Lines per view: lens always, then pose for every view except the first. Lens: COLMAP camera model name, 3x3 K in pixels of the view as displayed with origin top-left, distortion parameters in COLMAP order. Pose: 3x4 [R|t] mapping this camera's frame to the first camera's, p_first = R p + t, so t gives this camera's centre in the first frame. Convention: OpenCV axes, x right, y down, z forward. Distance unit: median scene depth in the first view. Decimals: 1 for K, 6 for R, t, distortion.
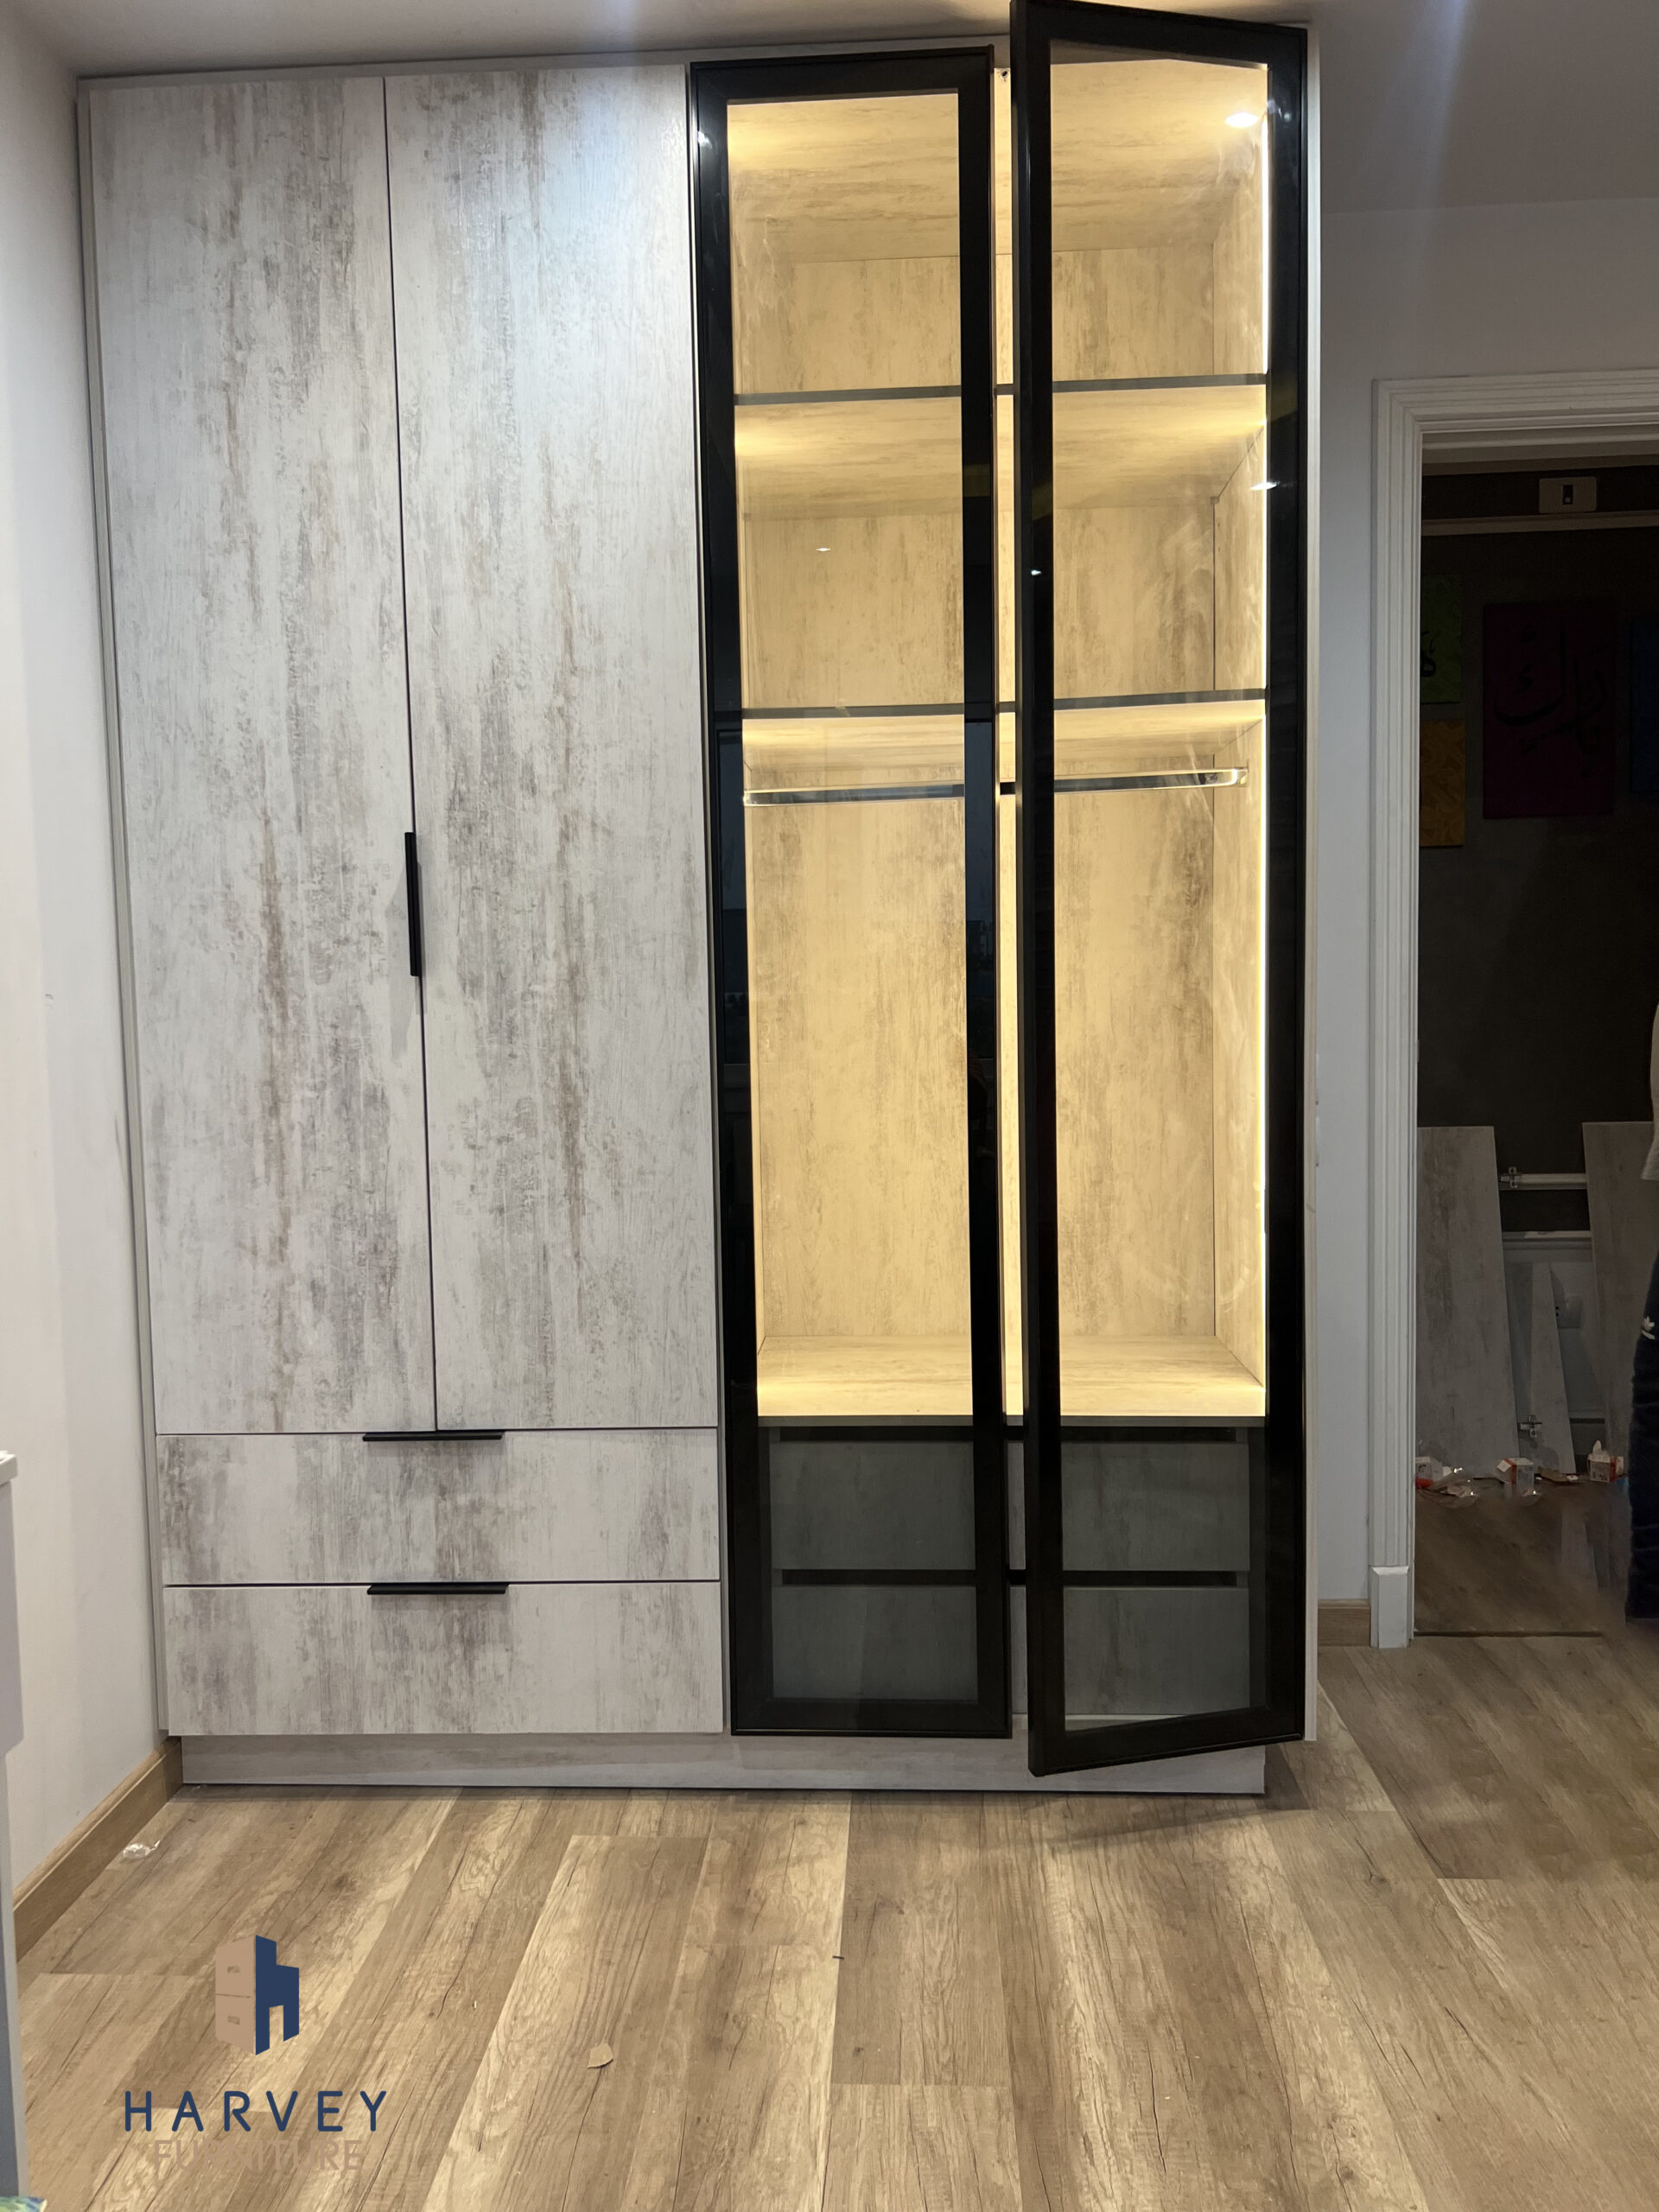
lens RADIAL K [[1661.2, 0, 811.8], [0, 1661.2, 1117.7], [0, 0, 1]] dist [0.039021, -0.052329]
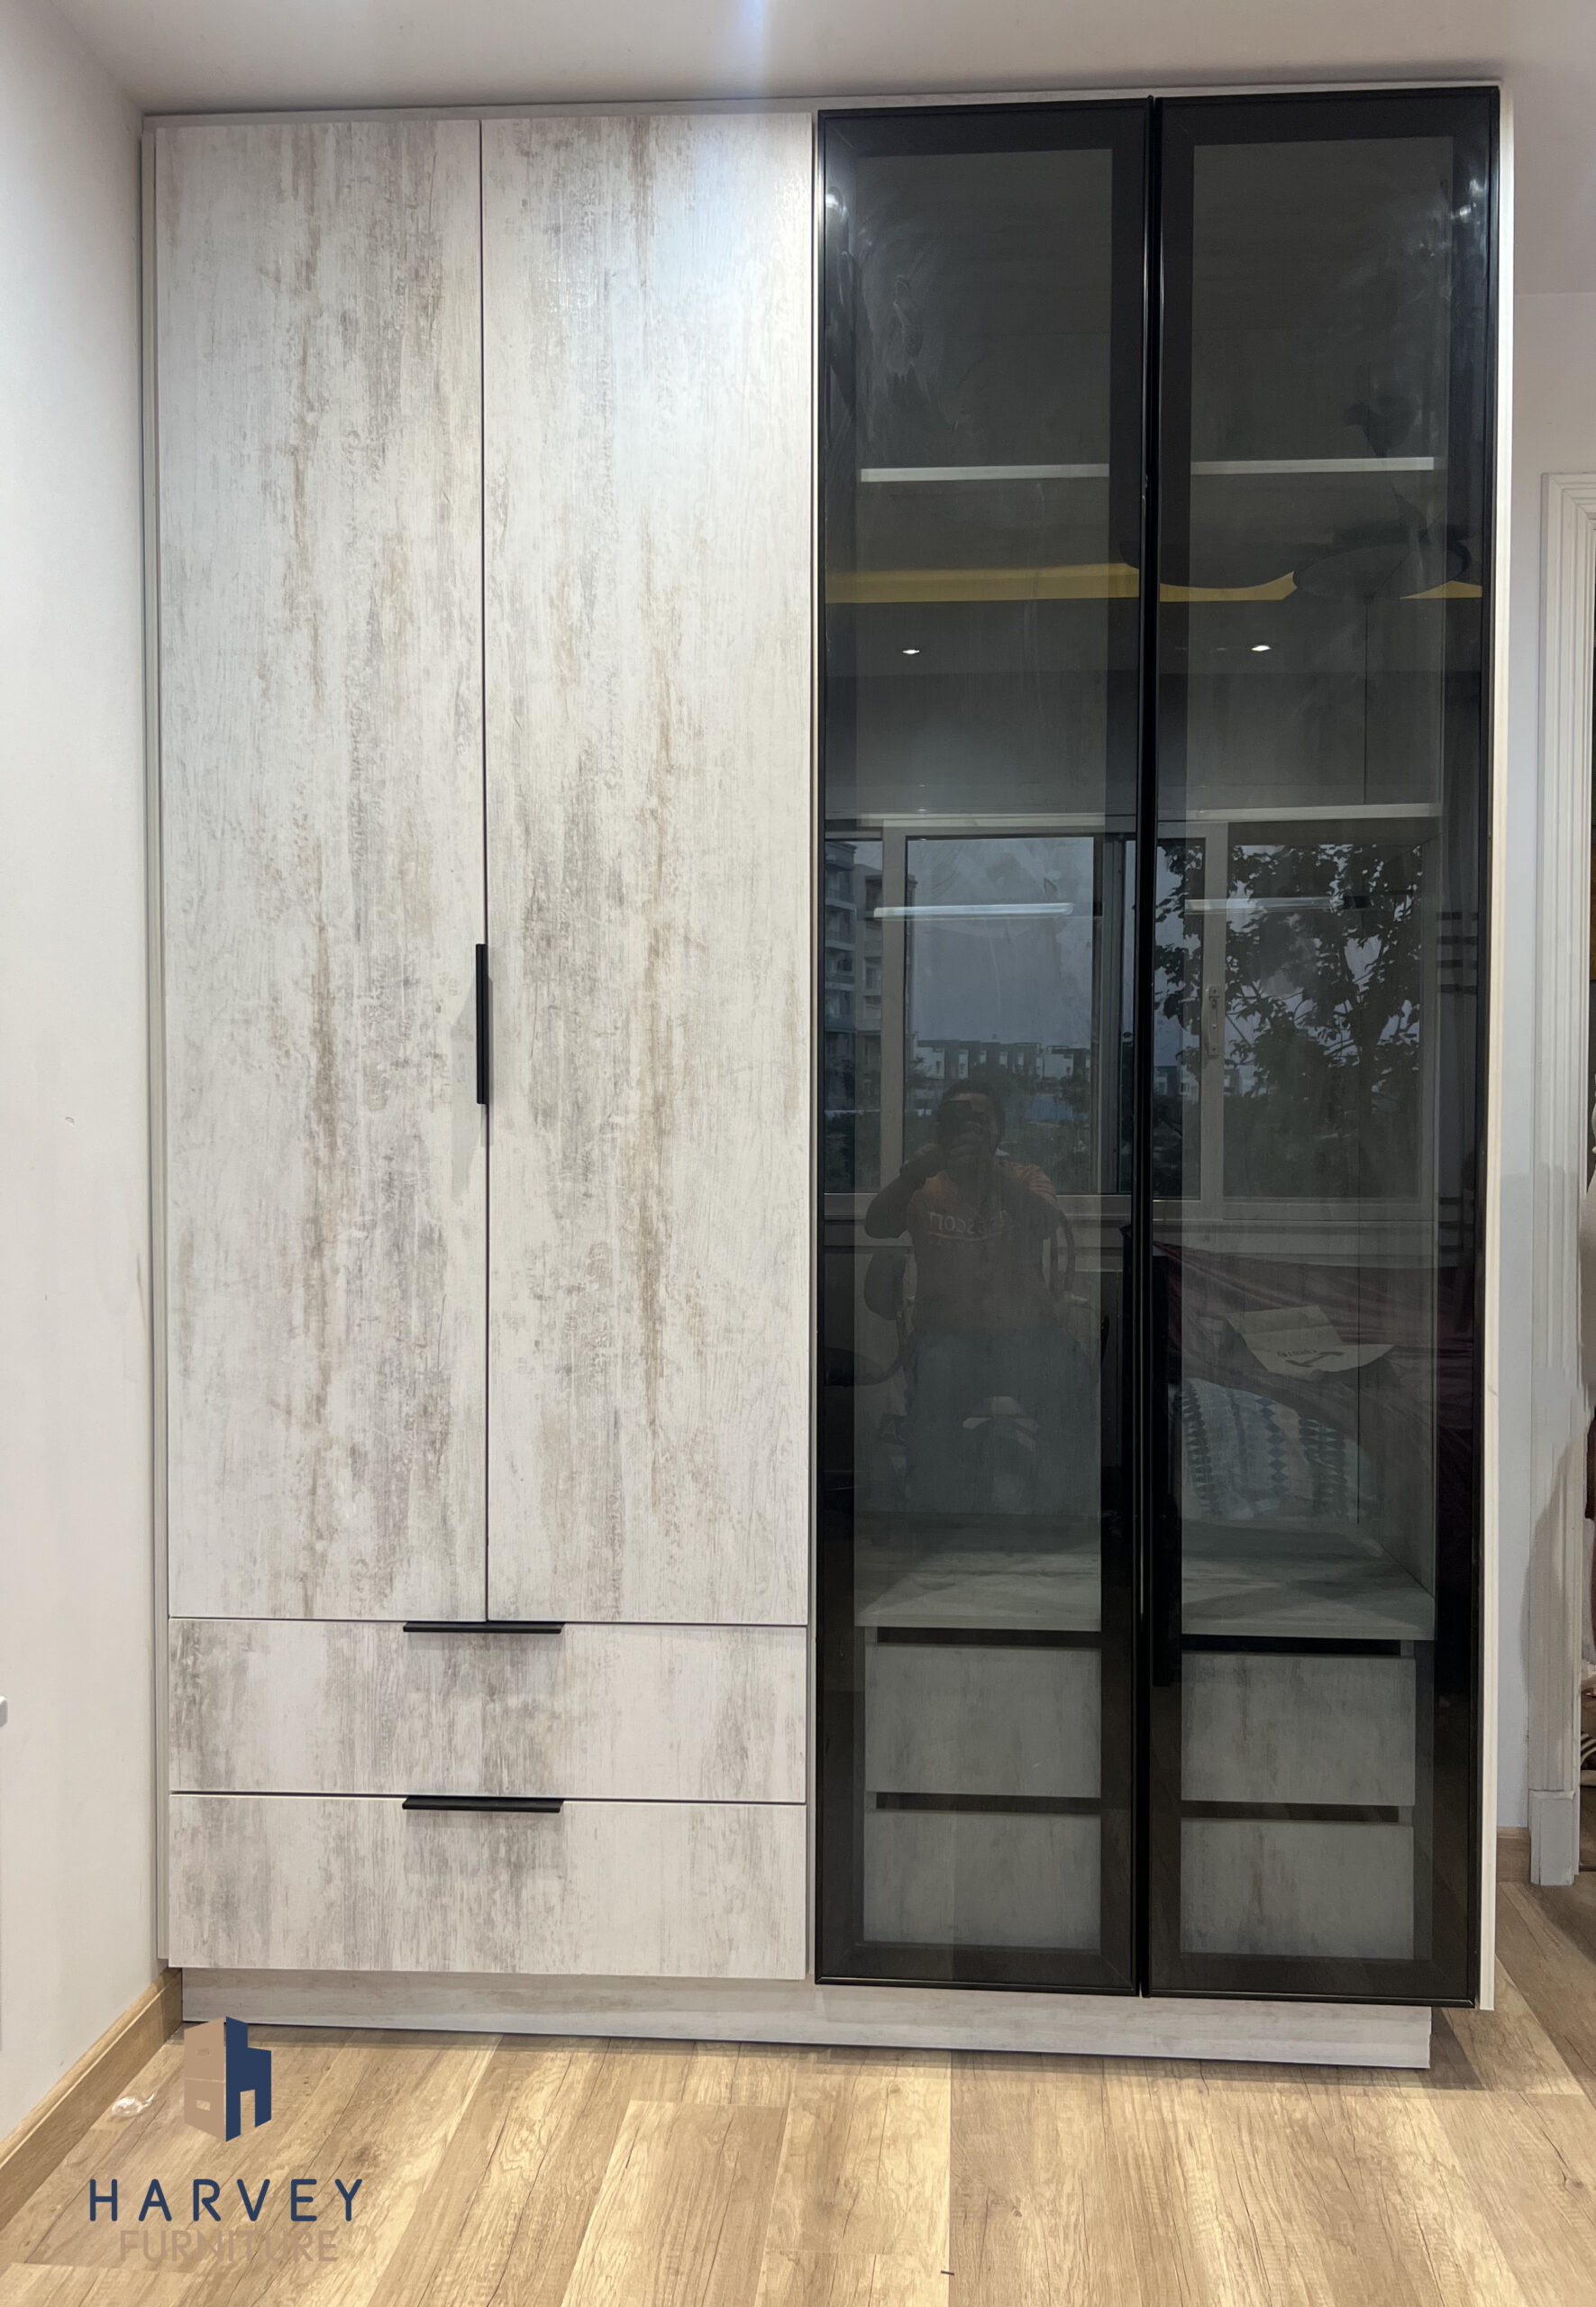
lens RADIAL K [[1731.3, 0, 843.7], [0, 1731.3, 1157.5], [0, 0, 1]] dist [0.038807, -0.052004]
pose [[0.999731, 0.022276, -0.006452, -0.037943], [-0.022559, 0.998601, -0.047824, -0.016634], [0.005378, 0.047957, 0.998835, 0.077127]]
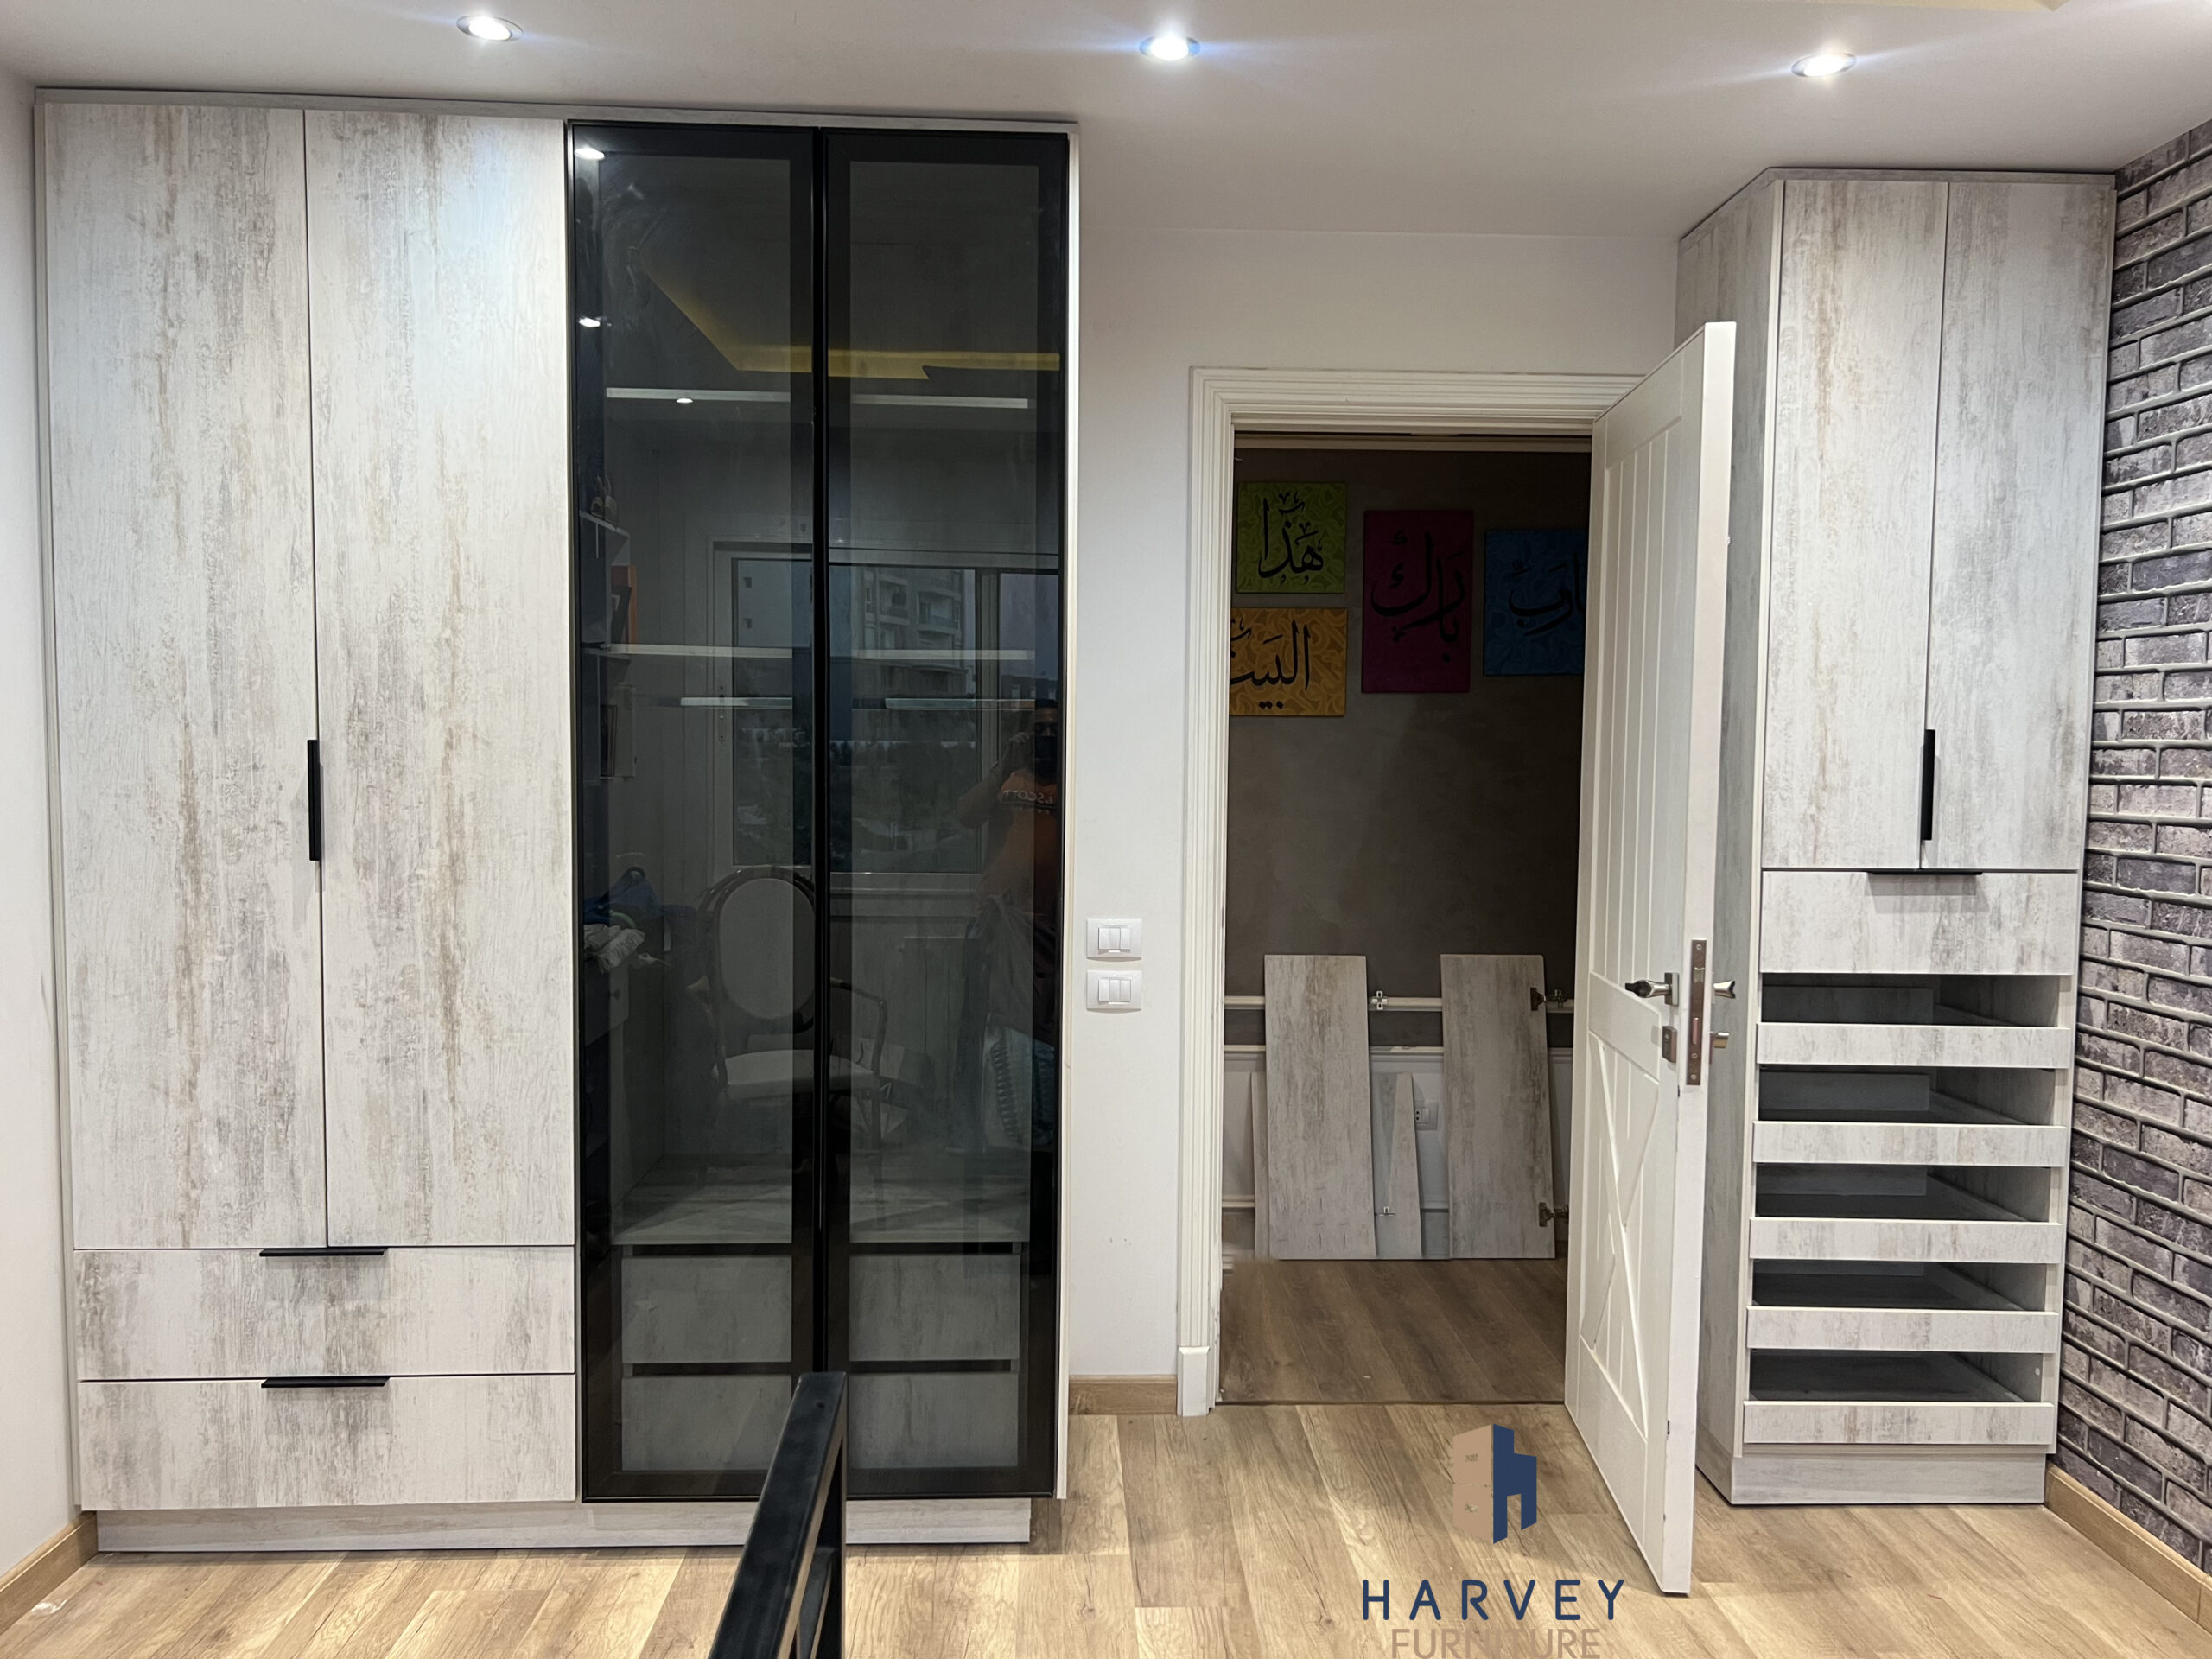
lens RADIAL K [[1661.2, 0, 1132.5], [0, 1661.2, 843.8], [0, 0, 1]] dist [0.039021, -0.052329]
pose [[0.993940, 0.024696, 0.107113, 0.207310], [-0.023600, 0.999655, -0.011489, -0.096425], [-0.107360, 0.008891, 0.994180, -0.232954]]
